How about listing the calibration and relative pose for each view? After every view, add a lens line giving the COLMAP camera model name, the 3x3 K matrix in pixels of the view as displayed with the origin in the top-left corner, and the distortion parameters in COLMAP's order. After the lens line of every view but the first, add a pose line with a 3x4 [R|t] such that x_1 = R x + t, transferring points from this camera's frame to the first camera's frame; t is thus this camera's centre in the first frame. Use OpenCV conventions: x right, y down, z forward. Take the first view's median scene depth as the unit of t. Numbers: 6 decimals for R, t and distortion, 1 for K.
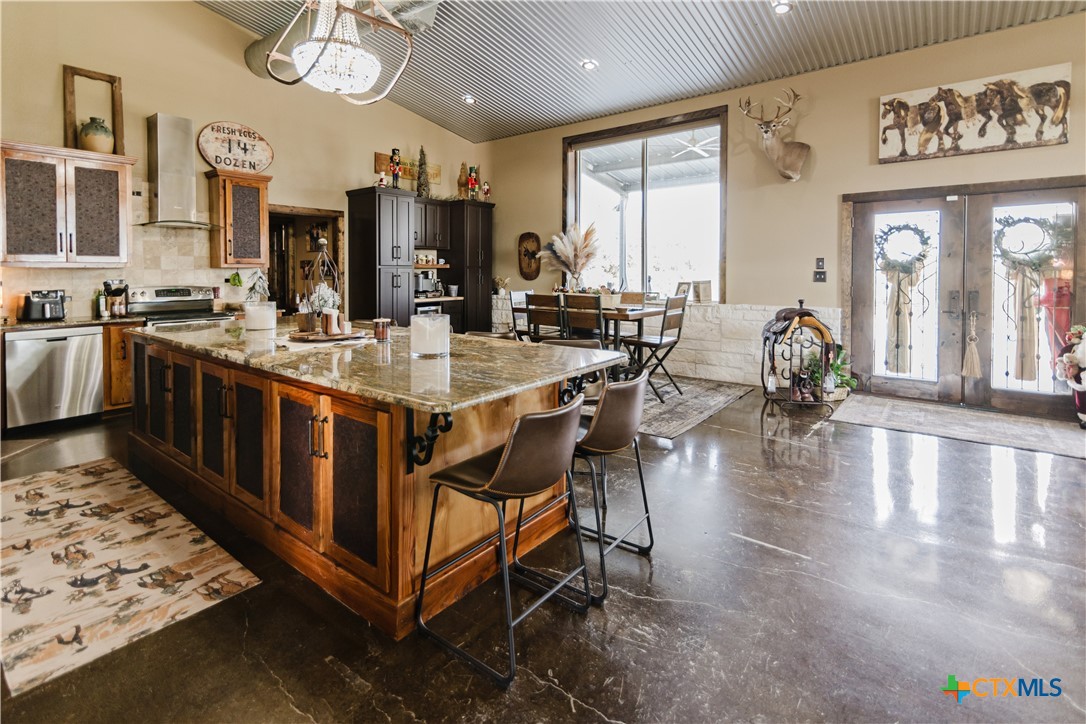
lens RADIAL K [[520.4, 0, 544.6], [0, 520.4, 273.7], [0, 0, 1]] dist [0.011880, 0.000222]
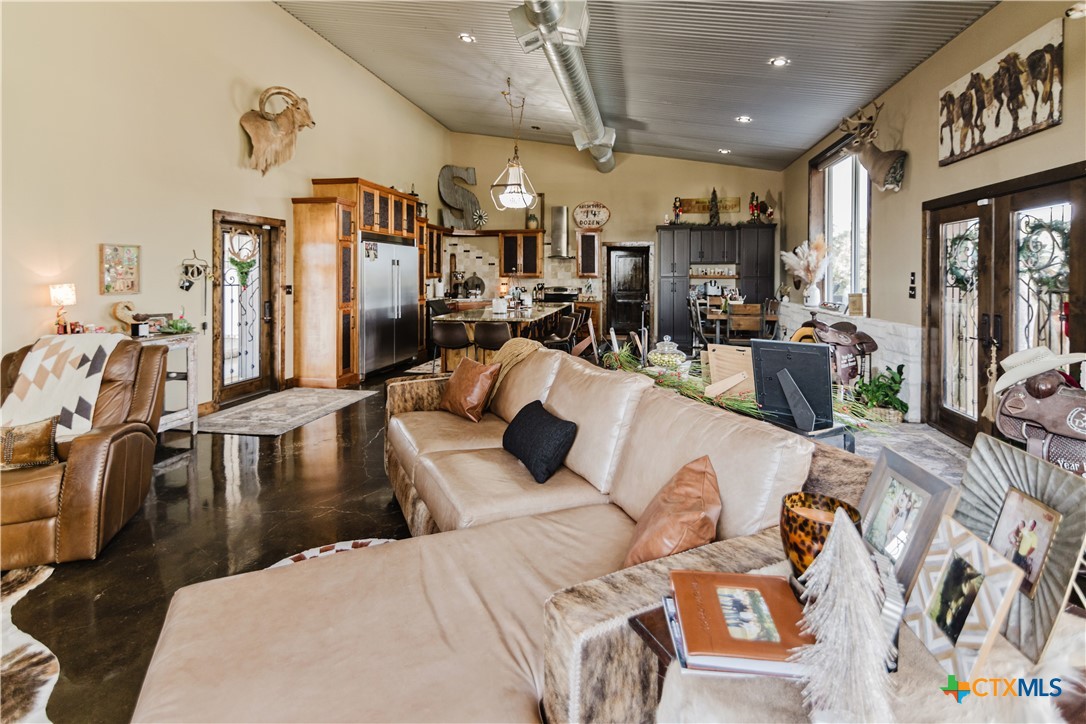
lens RADIAL K [[520.4, 0, 544.6], [0, 520.4, 273.7], [0, 0, 1]] dist [0.011880, 0.000222]
pose [[0.452319, 0.000275, -0.891856, 1.197936], [-0.007282, 0.999968, -0.003385, -0.021968], [0.891826, 0.008026, 0.452307, 0.000685]]
